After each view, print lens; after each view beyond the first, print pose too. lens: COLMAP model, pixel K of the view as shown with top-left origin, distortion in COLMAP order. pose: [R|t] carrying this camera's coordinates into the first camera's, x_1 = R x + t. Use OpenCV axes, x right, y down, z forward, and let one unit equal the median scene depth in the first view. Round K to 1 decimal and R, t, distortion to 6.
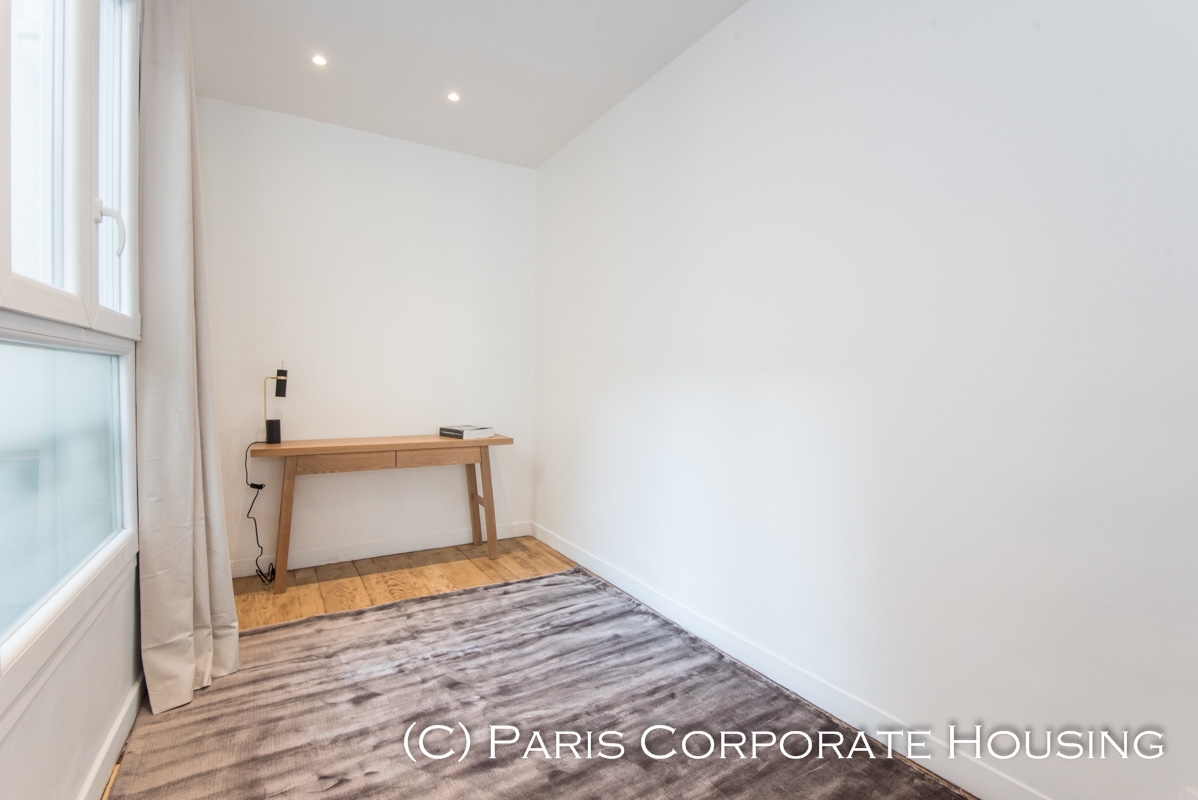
lens RADIAL K [[538.9, 0, 599.0], [0, 538.9, 400.0], [0, 0, 1]] dist [0.016125, -0.026261]
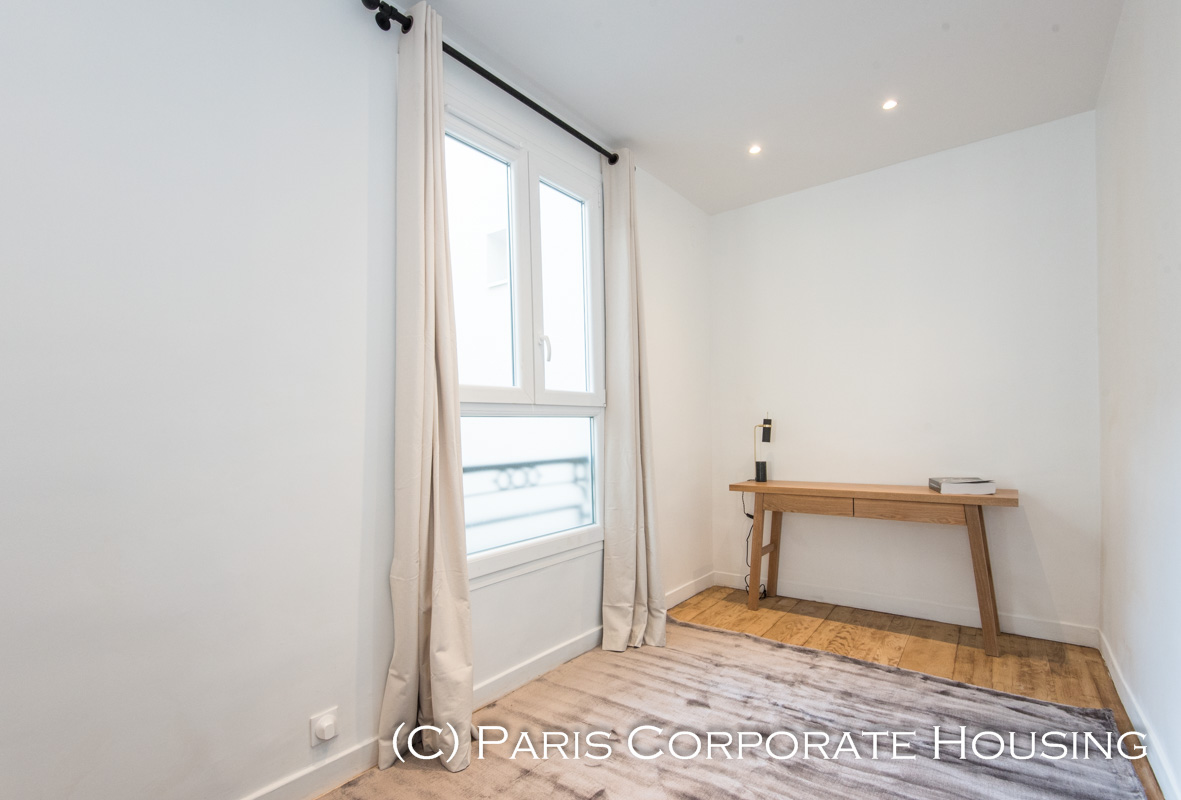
lens RADIAL K [[547.8, 0, 607.2], [0, 547.8, 406.4], [0, 0, 1]] dist [-0.001677, -0.001015]
pose [[0.392369, -0.057189, -0.918028, 0.415183], [-0.008777, 0.997787, -0.065909, -0.002142], [0.919766, 0.033918, 0.390999, 0.237055]]
